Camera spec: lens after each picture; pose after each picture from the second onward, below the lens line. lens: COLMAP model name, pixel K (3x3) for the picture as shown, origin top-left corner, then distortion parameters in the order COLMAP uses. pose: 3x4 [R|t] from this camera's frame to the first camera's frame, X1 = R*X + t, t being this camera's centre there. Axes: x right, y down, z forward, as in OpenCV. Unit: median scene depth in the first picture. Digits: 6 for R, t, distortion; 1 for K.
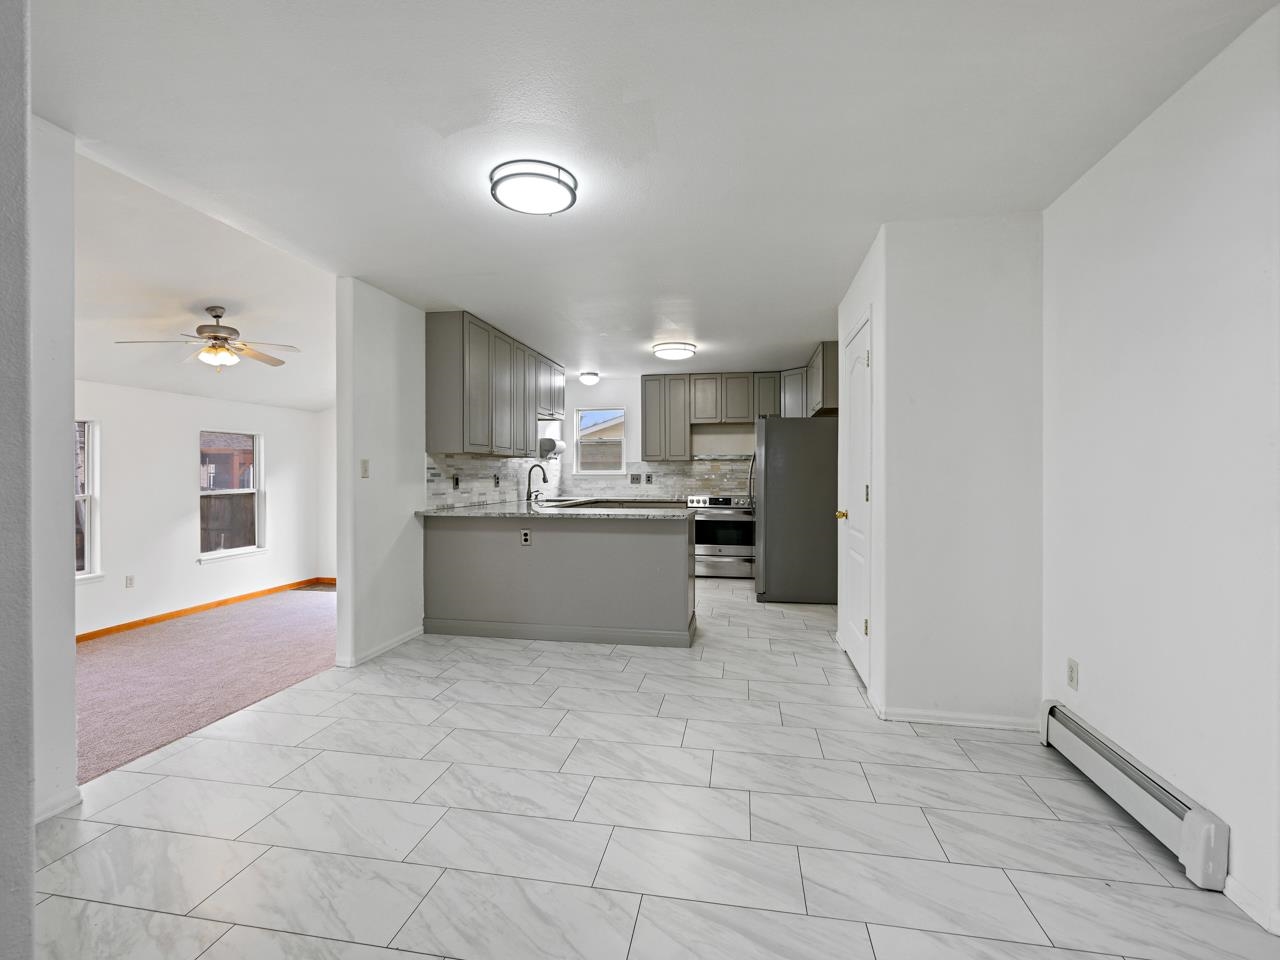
lens RADIAL K [[579.3, 0, 640.0], [0, 579.3, 480.0], [0, 0, 1]] dist [0.001707, 0.000347]
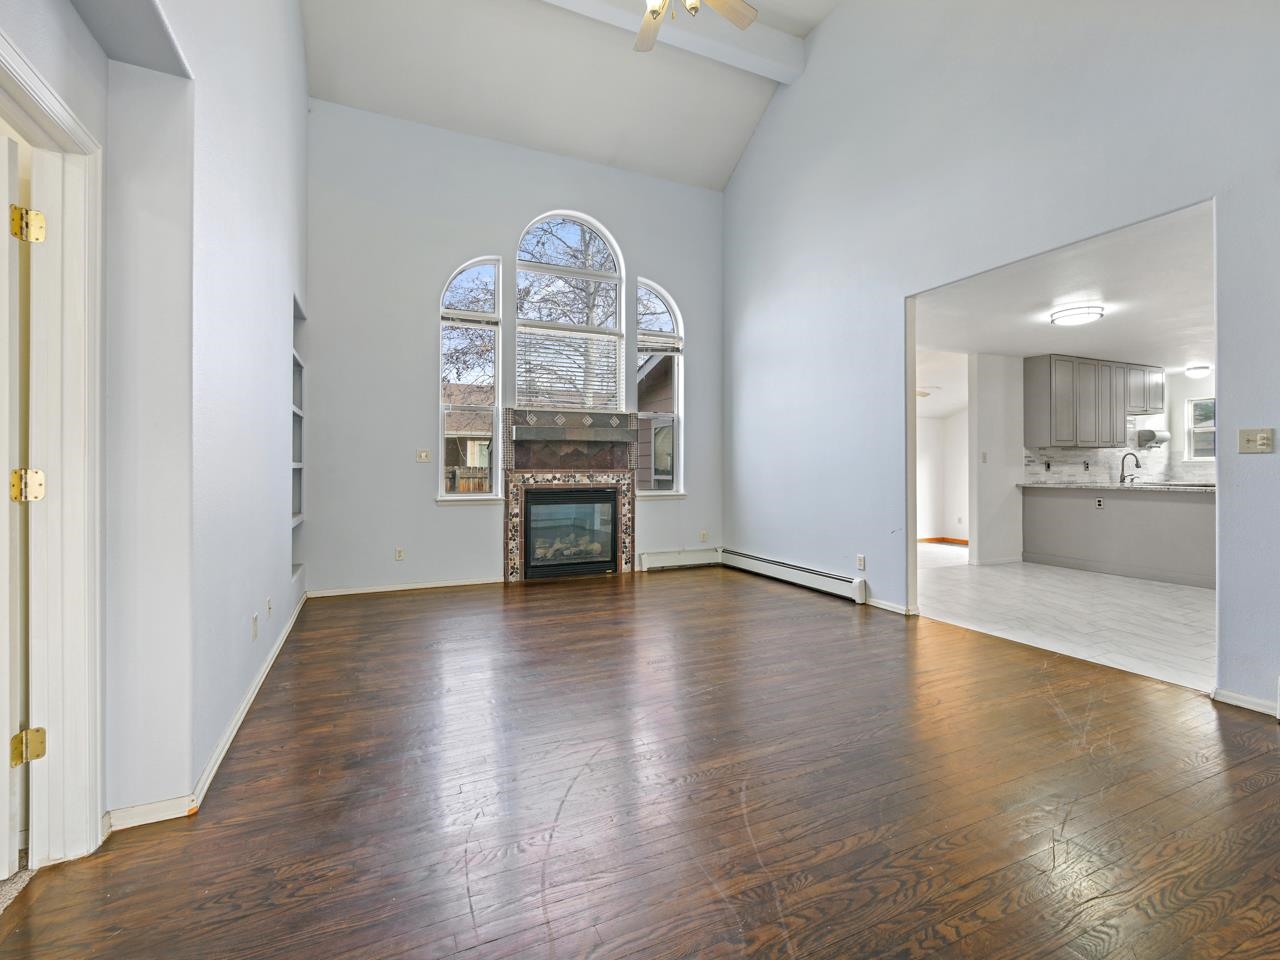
lens RADIAL K [[578.5, 0, 642.6], [0, 578.5, 463.5], [0, 0, 1]] dist [-0.000007, 0.000067]
pose [[0.573146, -0.005715, -0.819433, 0.266076], [-0.005726, 0.999923, -0.010978, 0.016893], [0.819433, 0.010984, 0.573069, -0.615481]]
